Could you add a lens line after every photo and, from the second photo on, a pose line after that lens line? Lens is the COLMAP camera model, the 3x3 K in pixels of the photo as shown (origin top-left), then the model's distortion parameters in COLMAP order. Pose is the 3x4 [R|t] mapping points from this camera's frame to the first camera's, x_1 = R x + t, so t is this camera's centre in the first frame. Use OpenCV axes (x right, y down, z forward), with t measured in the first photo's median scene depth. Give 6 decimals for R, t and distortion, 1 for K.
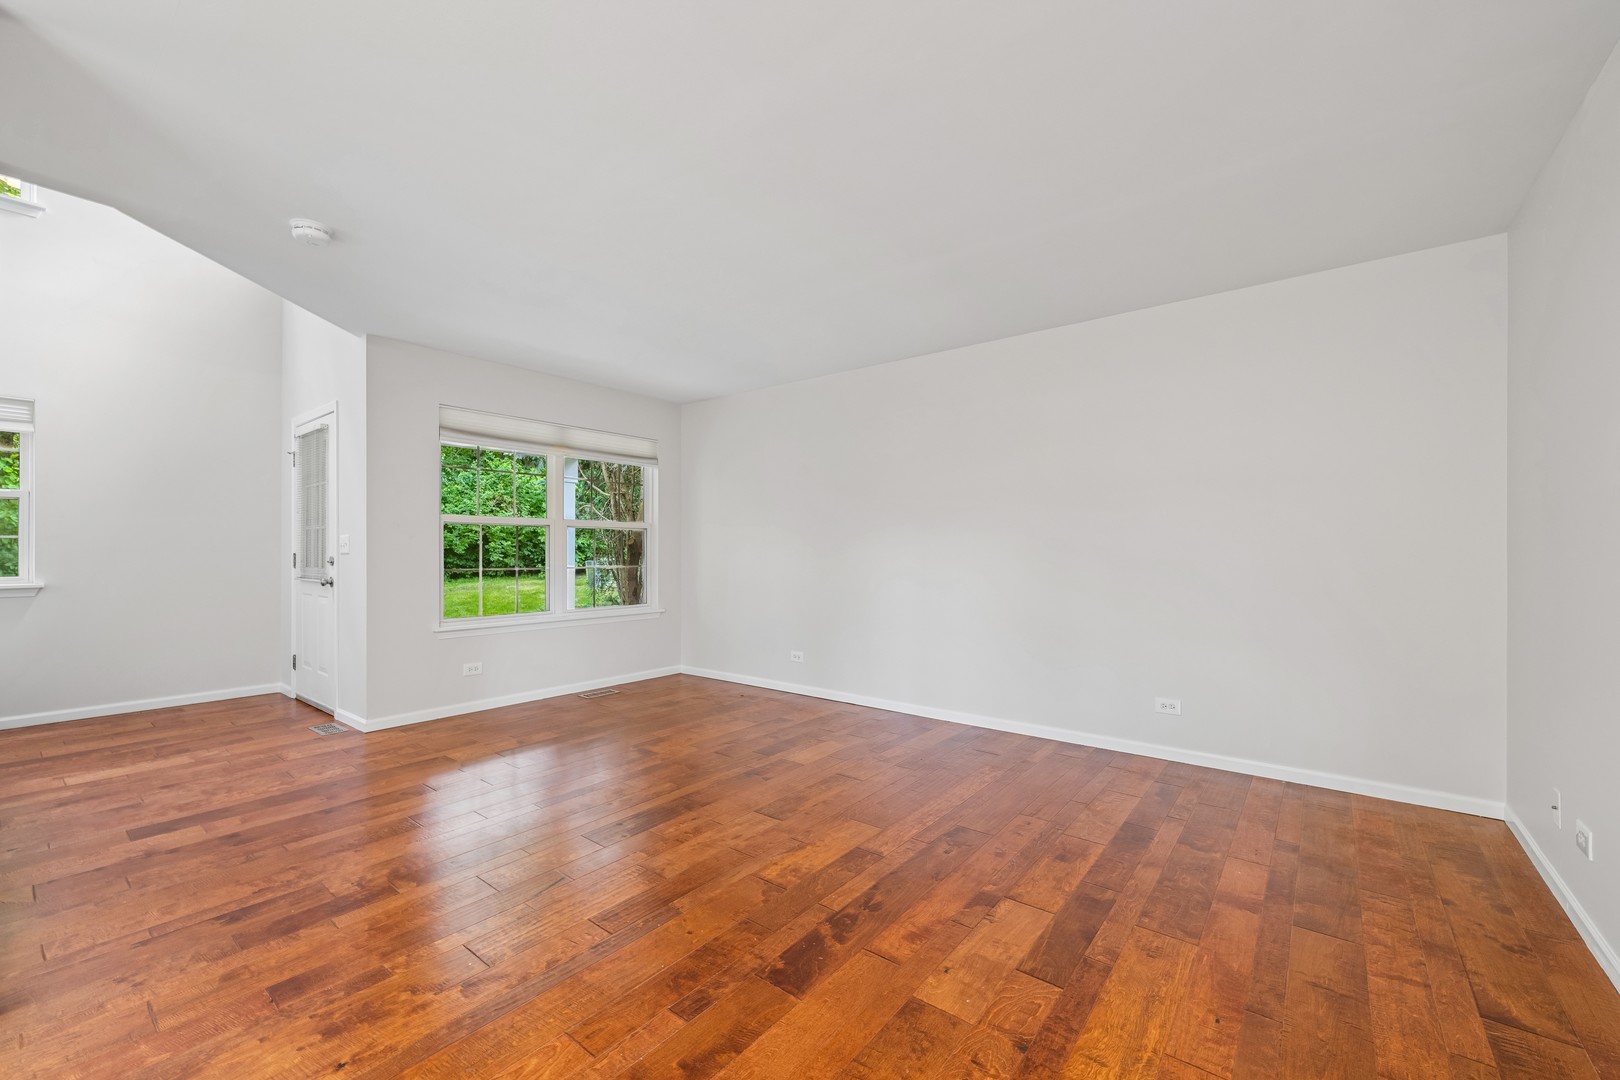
lens RADIAL K [[646.0, 0, 812.3], [0, 646.0, 548.3], [0, 0, 1]] dist [0.001222, 0.000028]
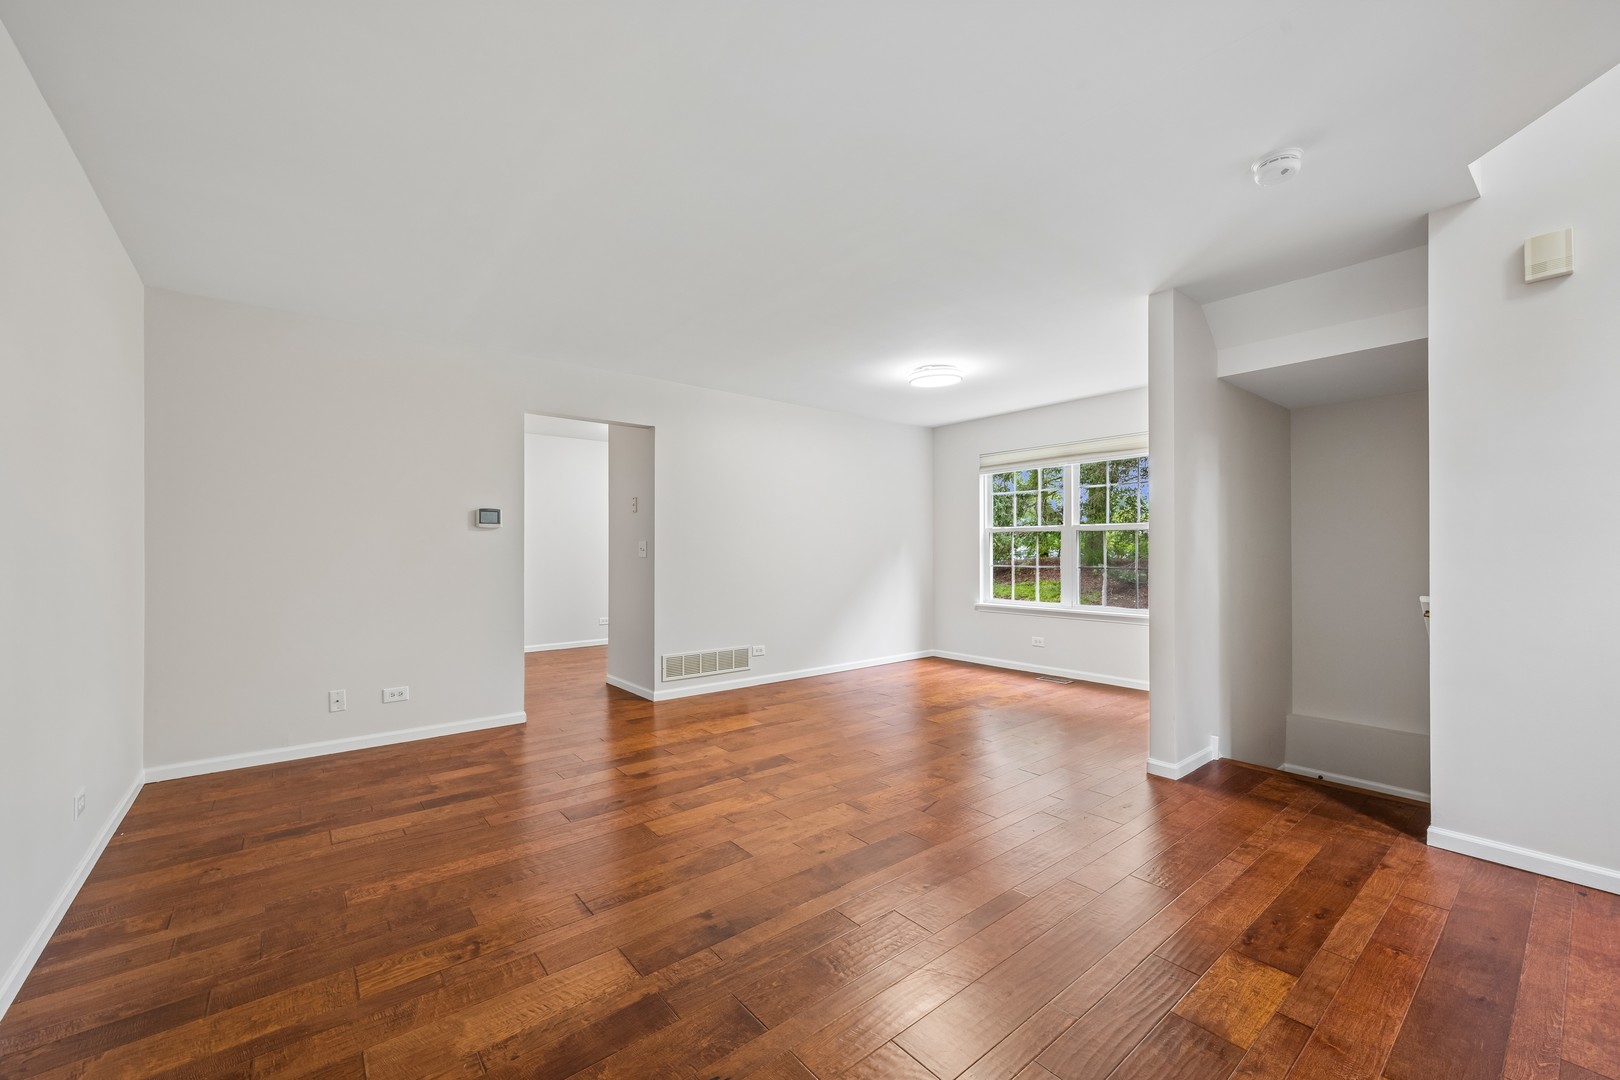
lens RADIAL K [[646.0, 0, 812.3], [0, 646.0, 548.3], [0, 0, 1]] dist [0.001222, 0.000028]
pose [[-0.976397, 0.000127, 0.215983, -0.367385], [-0.001114, 0.999984, -0.005625, -0.000639], [-0.215980, -0.005733, -0.976381, 1.892528]]
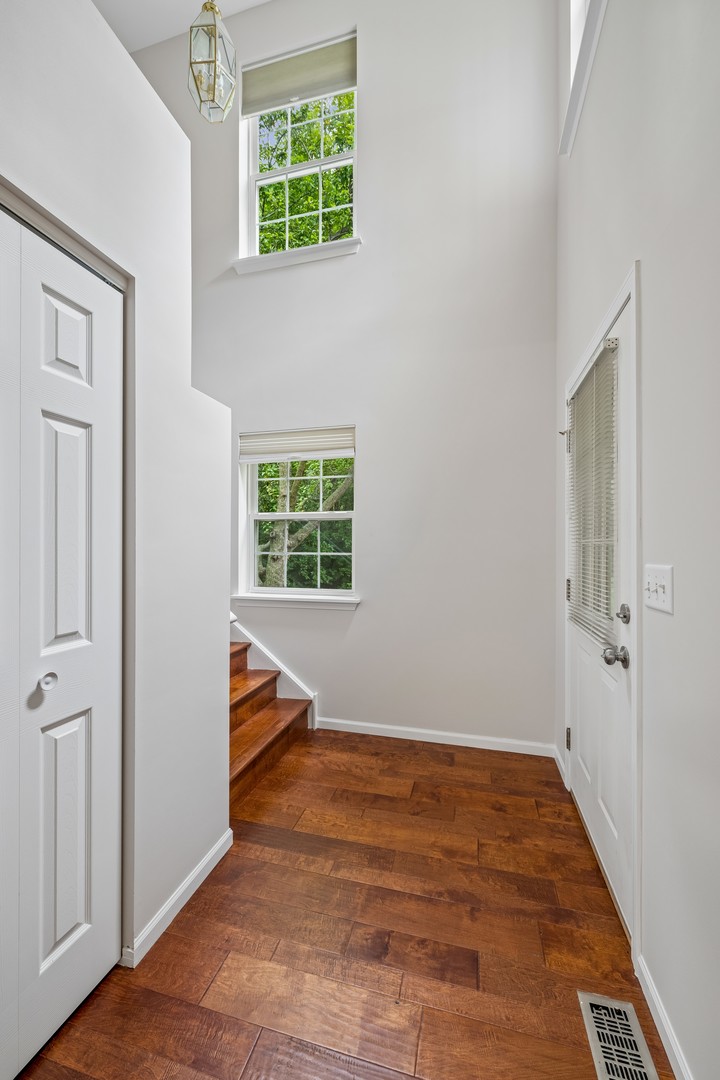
lens RADIAL K [[423.6, 0, 358.9], [0, 423.6, 543.9], [0, 0, 1]] dist [0.000052, -0.000024]
pose [[0.395805, 0.000952, -0.918334, -0.868822], [0.001189, 0.999998, 0.001549, -0.055849], [0.918334, -0.001705, 0.395803, 1.130136]]
